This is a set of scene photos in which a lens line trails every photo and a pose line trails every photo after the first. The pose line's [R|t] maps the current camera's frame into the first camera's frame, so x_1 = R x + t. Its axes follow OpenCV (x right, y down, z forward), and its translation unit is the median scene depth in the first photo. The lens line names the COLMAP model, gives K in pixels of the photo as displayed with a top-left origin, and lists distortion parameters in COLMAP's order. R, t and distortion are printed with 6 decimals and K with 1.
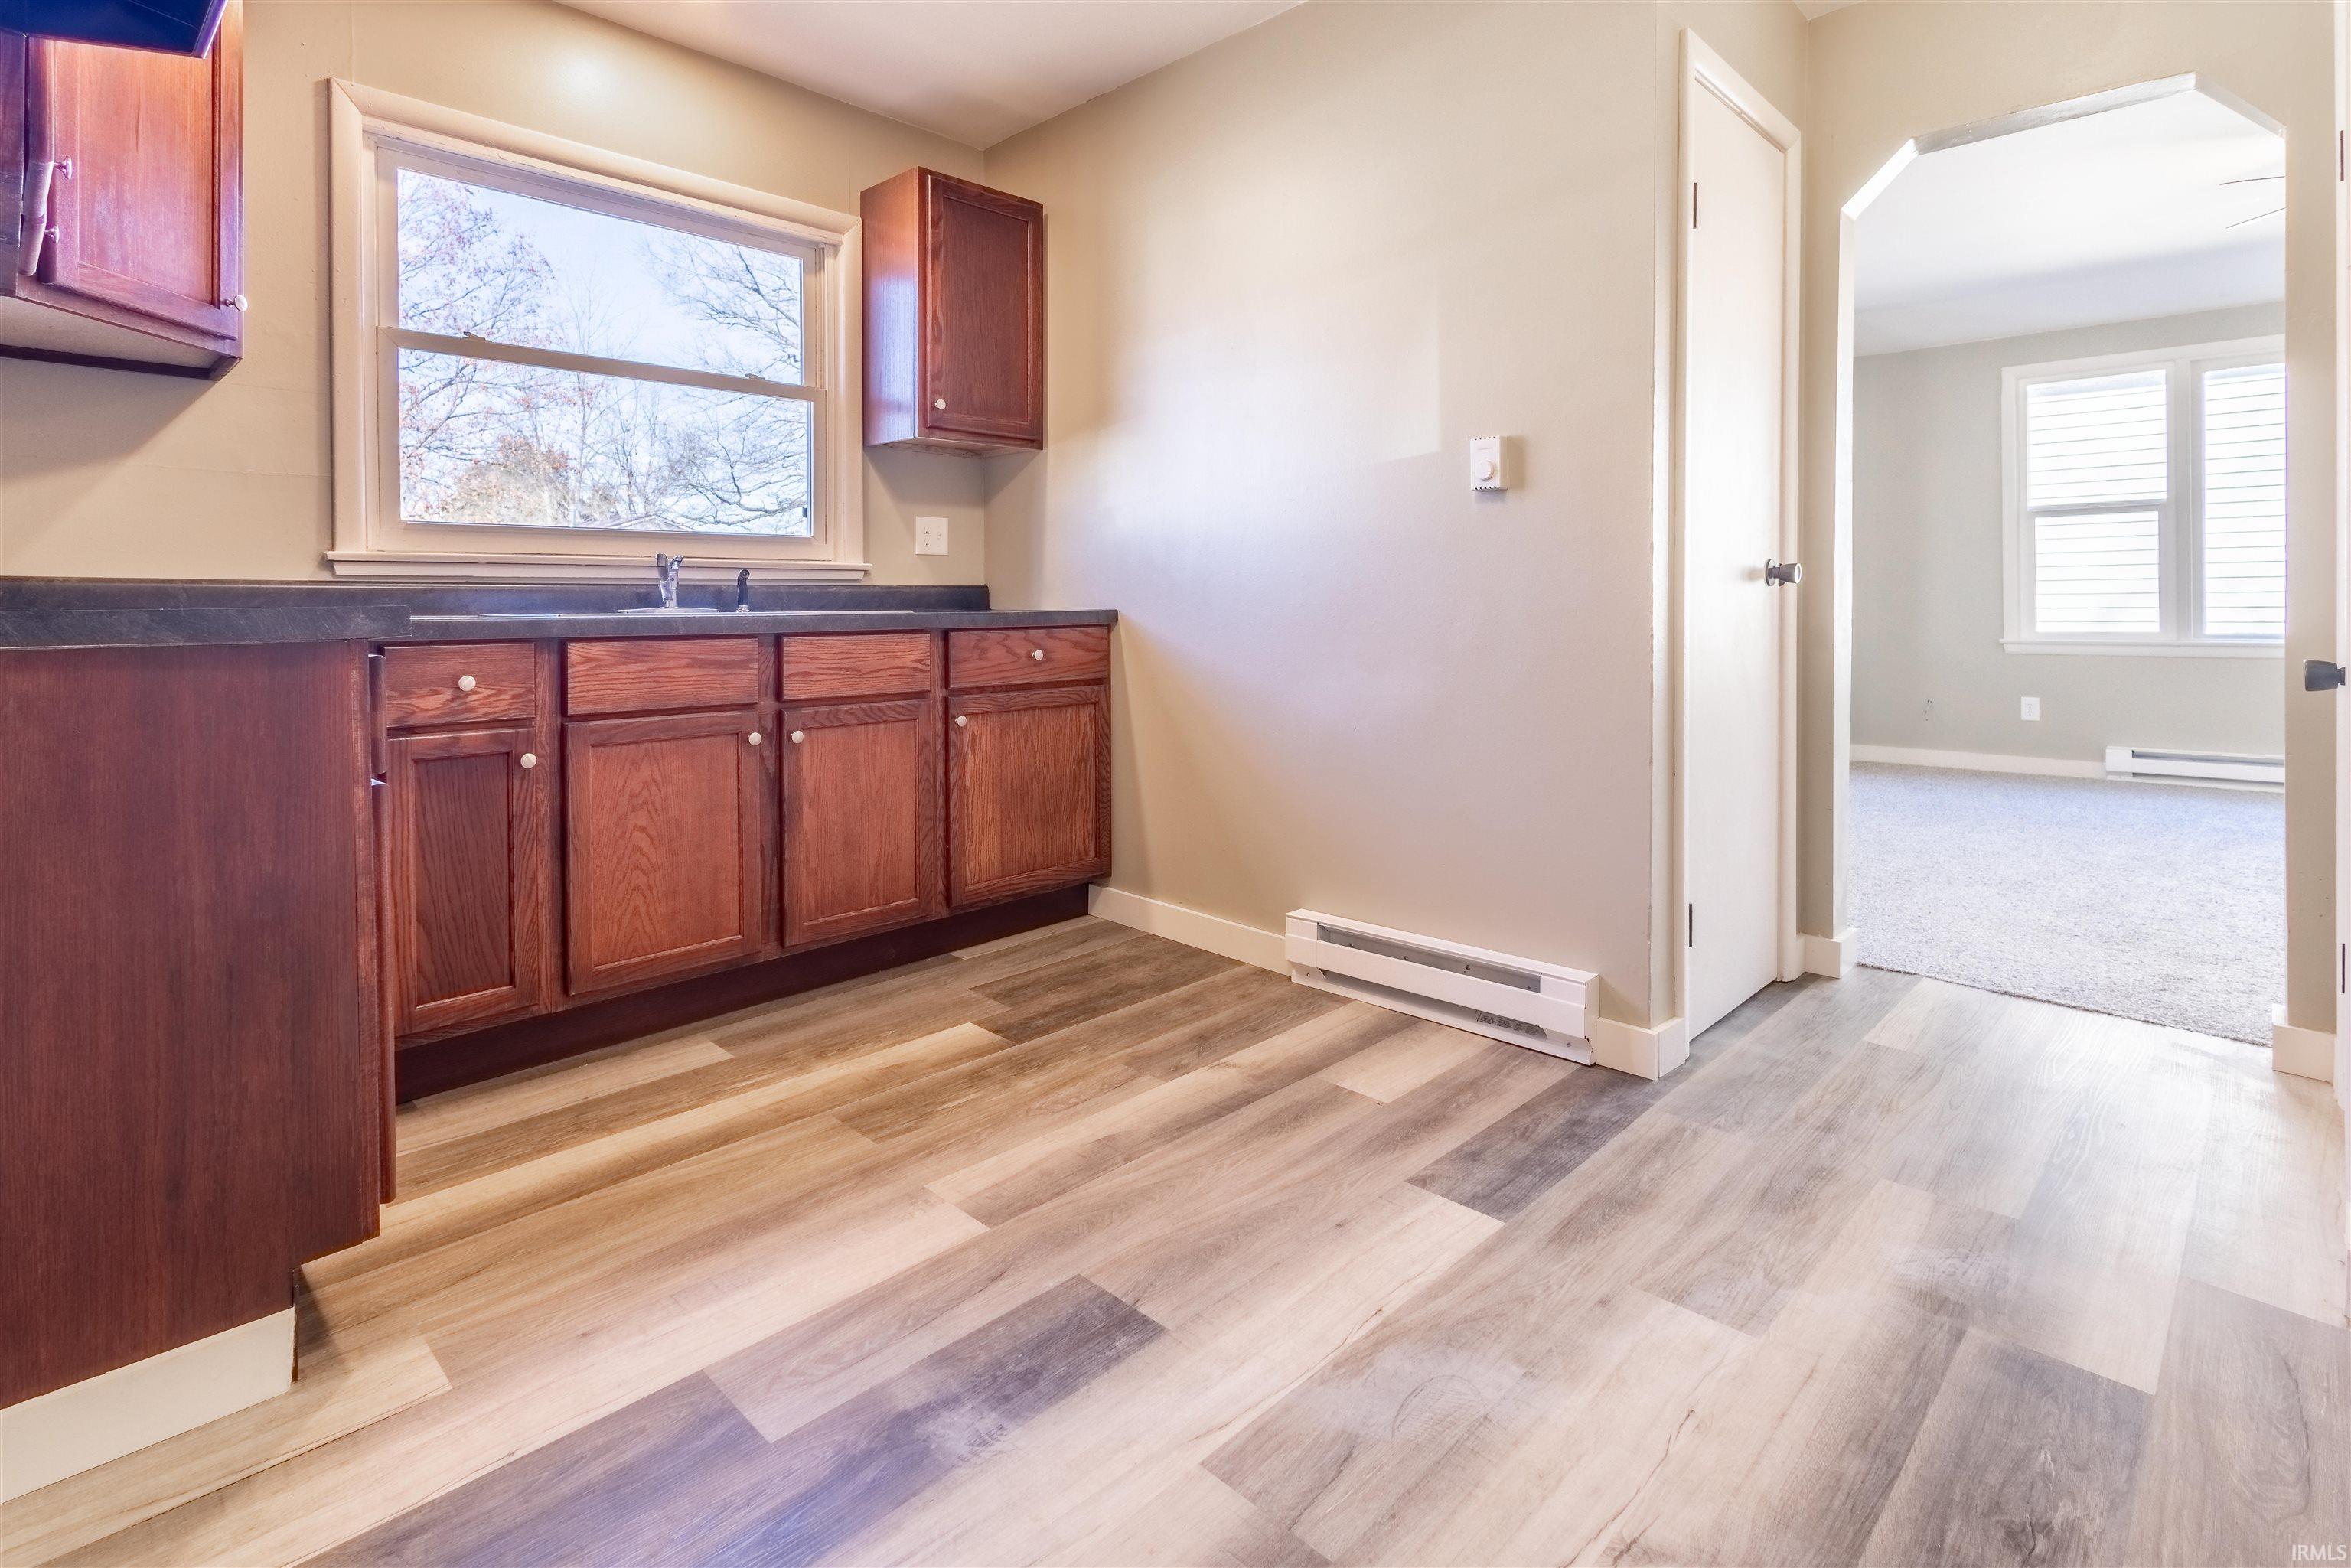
lens RADIAL K [[1157.8, 0, 1176.7], [0, 1157.8, 606.6], [0, 0, 1]] dist [0.004575, 0.000200]
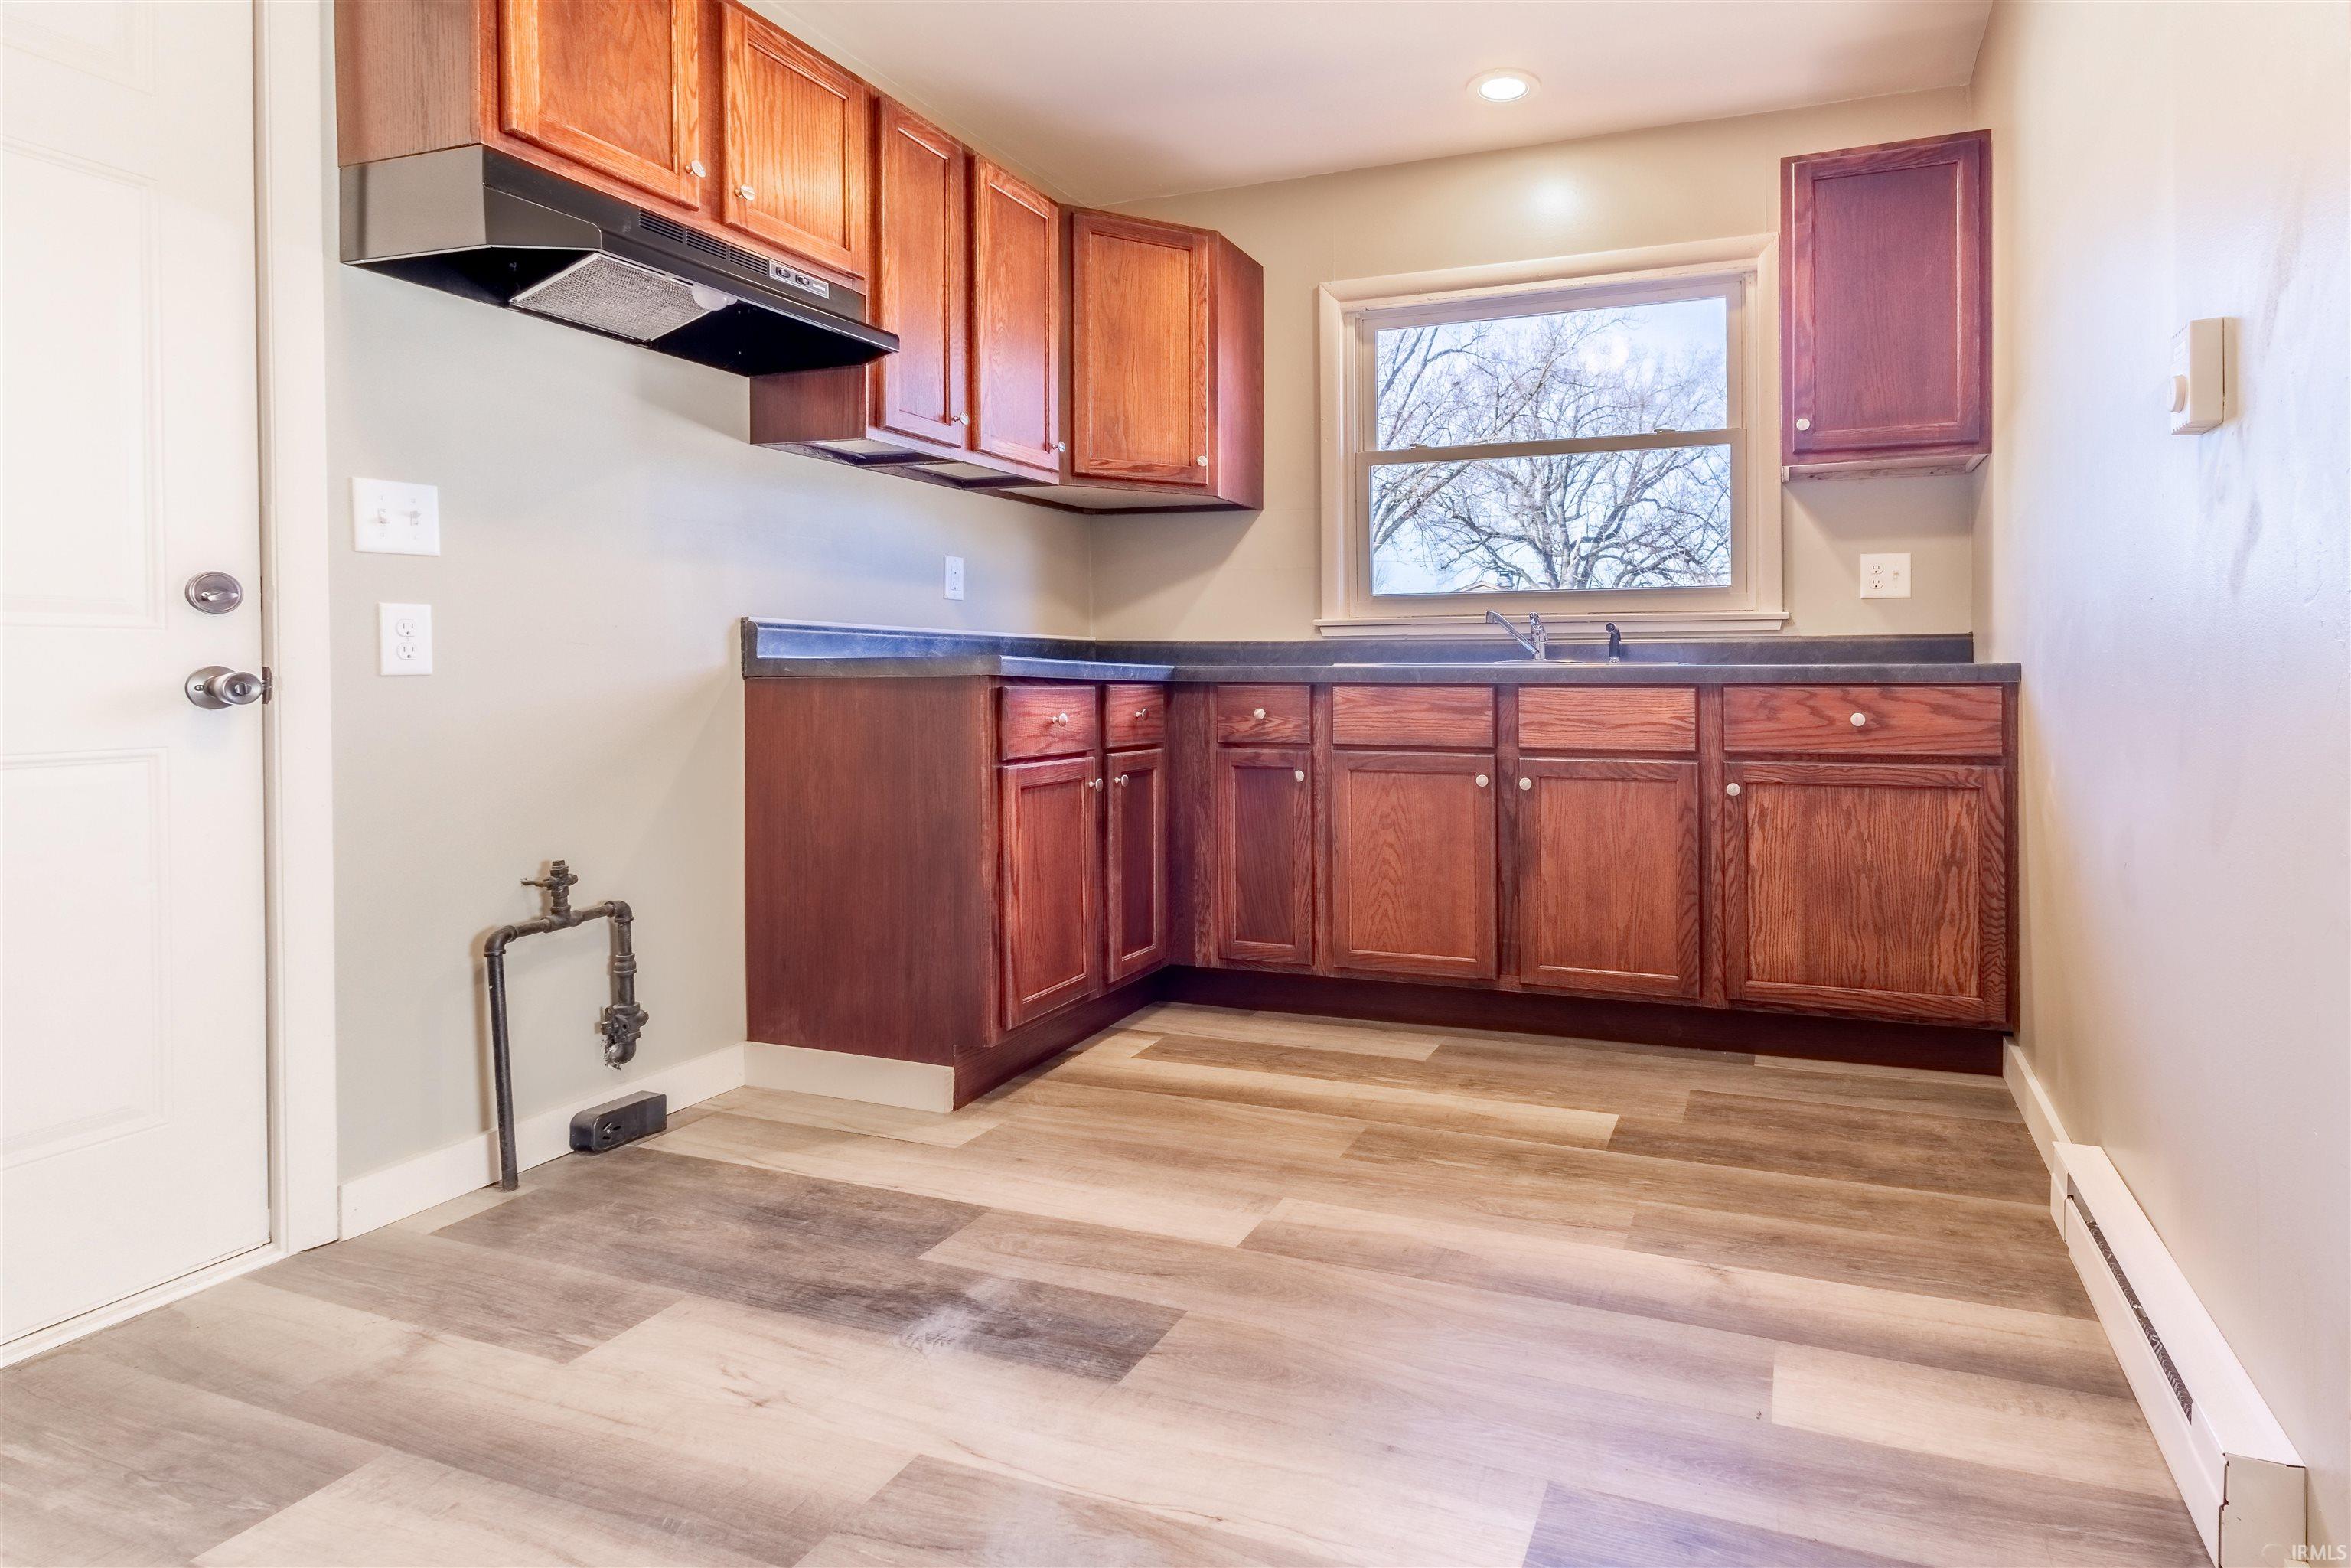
lens RADIAL K [[1057.3, 0, 1176.6], [0, 1057.3, 666.3], [0, 0, 1]] dist [0.002079, -0.000012]
pose [[0.445003, 0.005634, -0.895512, 0.391313], [-0.002420, 0.999984, 0.005088, 0.003487], [0.895526, -0.000097, 0.445009, 0.307258]]
